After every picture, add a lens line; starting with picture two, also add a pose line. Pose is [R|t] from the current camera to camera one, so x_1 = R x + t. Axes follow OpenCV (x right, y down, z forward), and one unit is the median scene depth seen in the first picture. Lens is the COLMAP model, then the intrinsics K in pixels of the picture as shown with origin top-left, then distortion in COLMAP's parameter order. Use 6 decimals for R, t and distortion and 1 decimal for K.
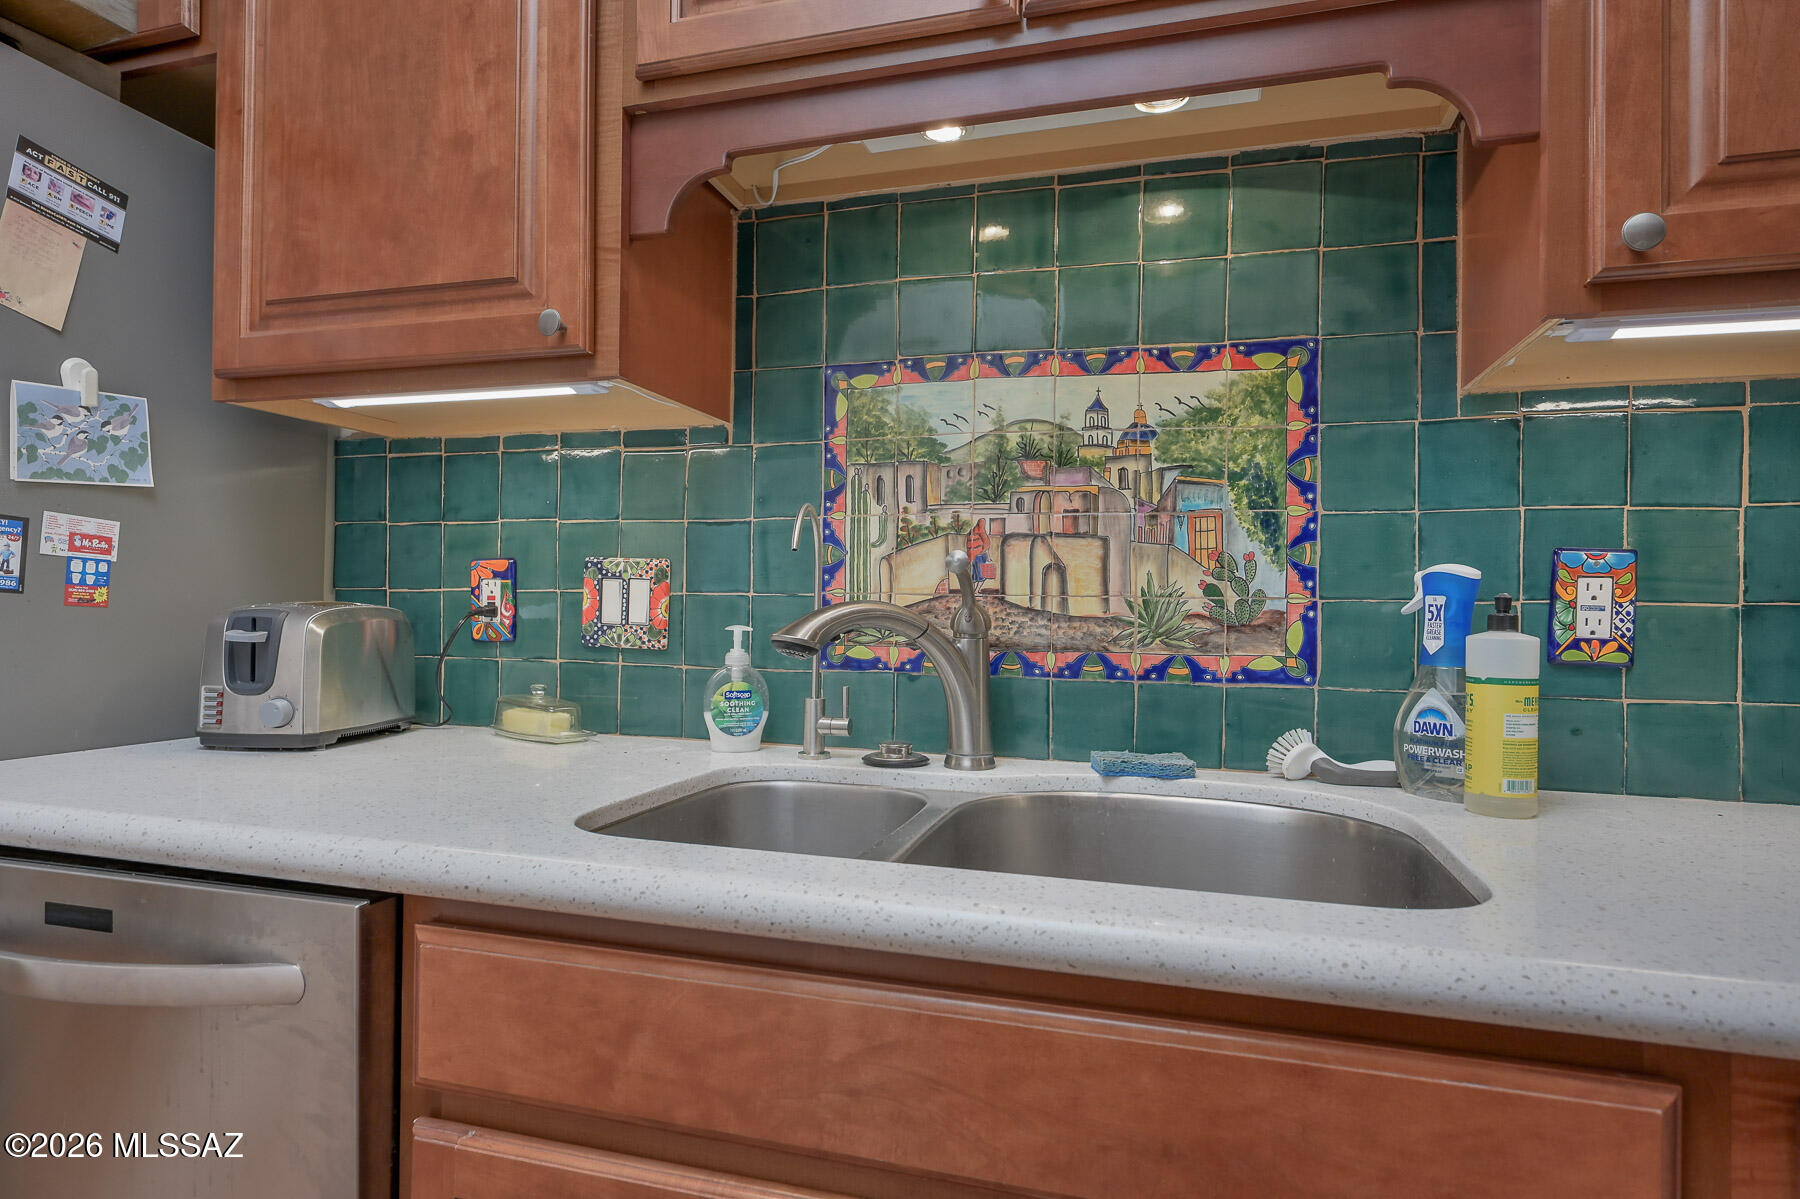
lens RADIAL K [[971.3, 0, 900.0], [0, 971.3, 599.5], [0, 0, 1]] dist [0.003362, 0.000780]
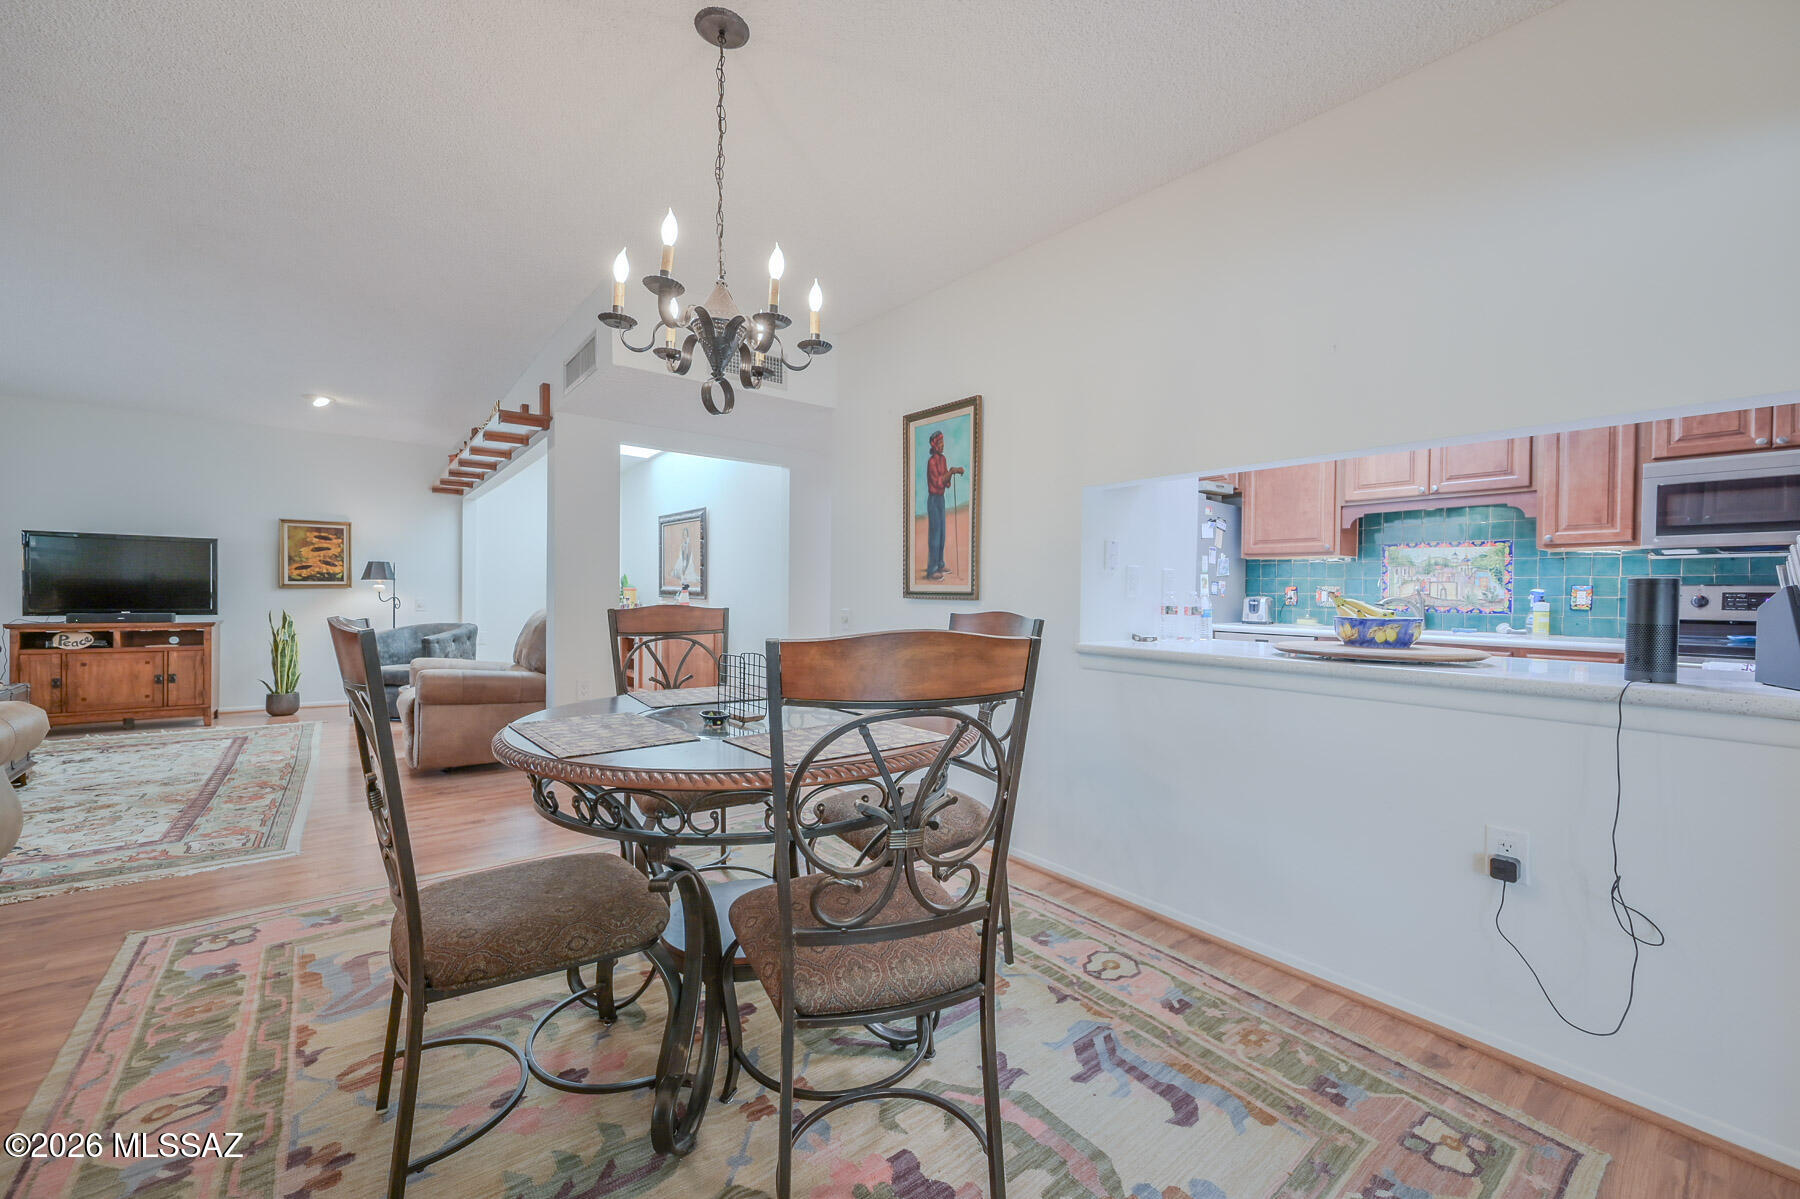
lens RADIAL K [[704.7, 0, 900.4], [0, 704.7, 603.4], [0, 0, 1]] dist [-0.001456, -0.000568]
pose [[0.817880, 0.005189, -0.575366, -0.028274], [0.006749, 0.999804, 0.018611, -0.045921], [0.575350, -0.019104, 0.817684, -3.394391]]
